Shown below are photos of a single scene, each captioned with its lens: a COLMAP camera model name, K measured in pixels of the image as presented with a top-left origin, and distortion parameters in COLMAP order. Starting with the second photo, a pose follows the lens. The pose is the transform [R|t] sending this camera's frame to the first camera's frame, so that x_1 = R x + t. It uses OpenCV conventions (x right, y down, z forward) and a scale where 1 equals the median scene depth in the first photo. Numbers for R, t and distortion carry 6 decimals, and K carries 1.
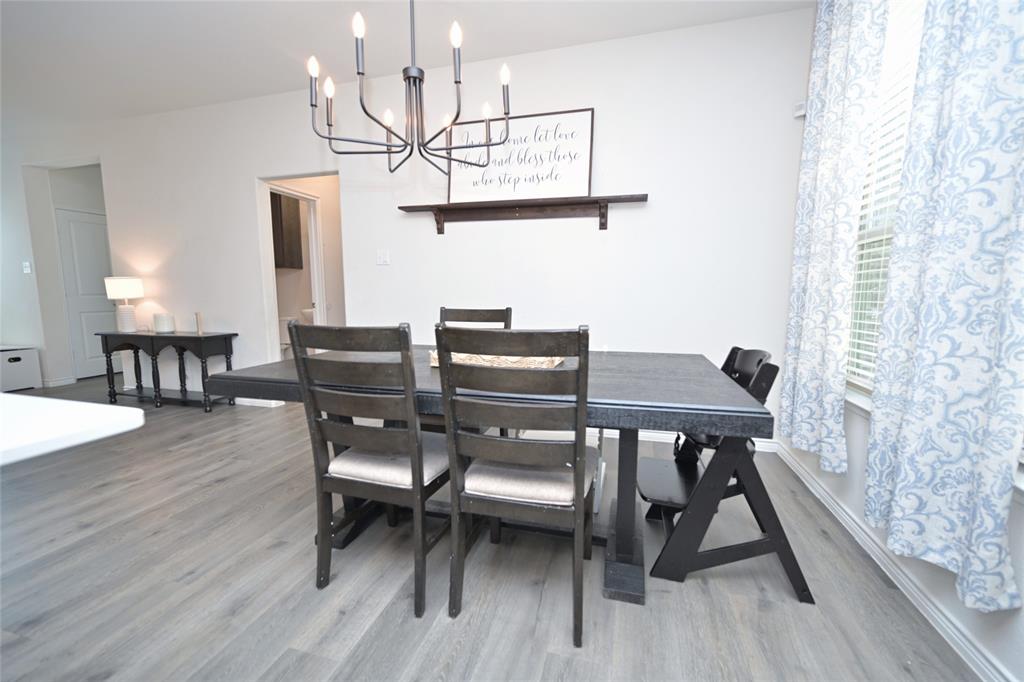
lens RADIAL K [[422.6, 0, 512.7], [0, 422.6, 340.7], [0, 0, 1]] dist [-0.001091, 0.000117]
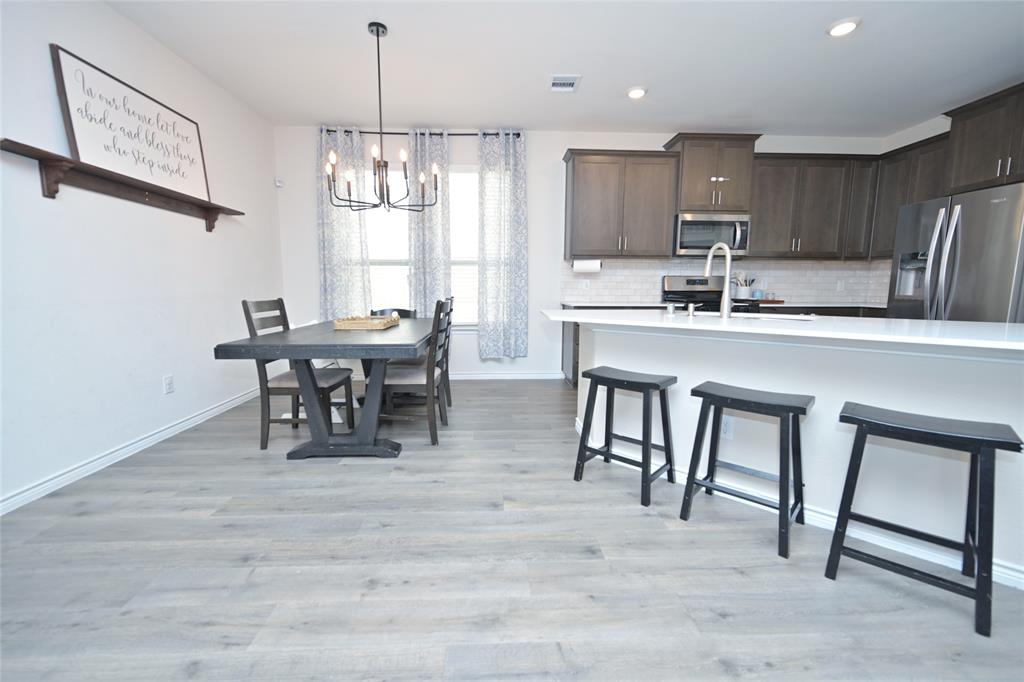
lens RADIAL K [[422.6, 0, 511.5], [0, 422.6, 339.7], [0, 0, 1]] dist [-0.001091, 0.000117]
pose [[-0.313370, -0.116739, 0.942428, -1.394865], [0.108966, 0.981440, 0.157804, -0.077885], [-0.943359, 0.152143, -0.294833, 0.721094]]
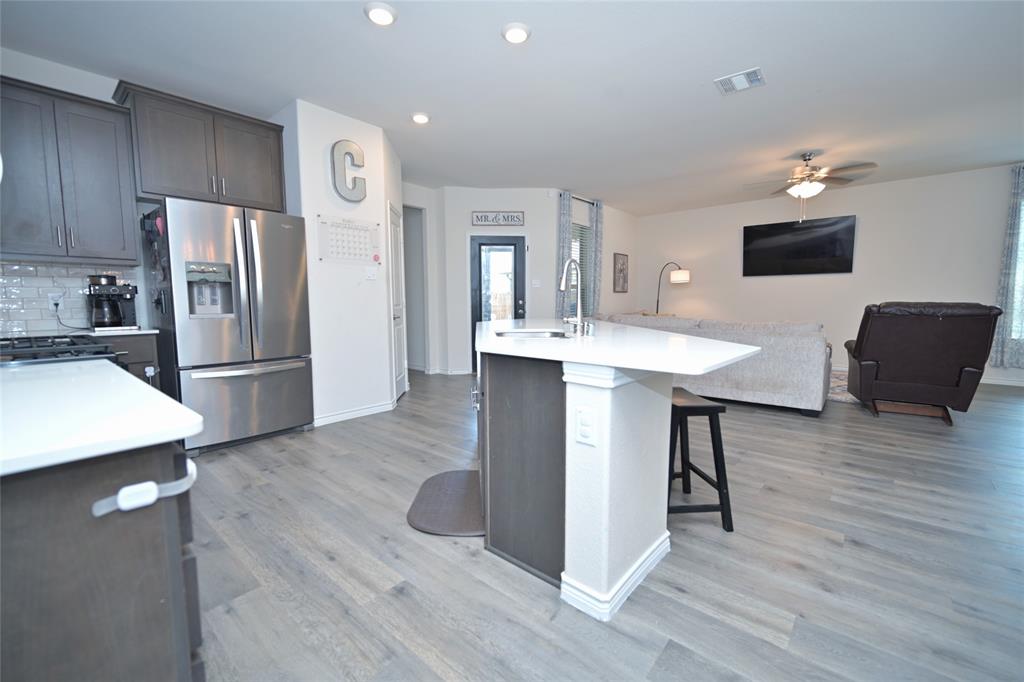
lens RADIAL K [[422.6, 0, 510.8], [0, 422.6, 342.2], [0, 0, 1]] dist [-0.001091, 0.000117]
pose [[-0.422365, 0.089881, -0.901959, 0.277773], [-0.100180, 0.984347, 0.145003, -0.030868], [0.900873, 0.151602, -0.406749, 0.250456]]
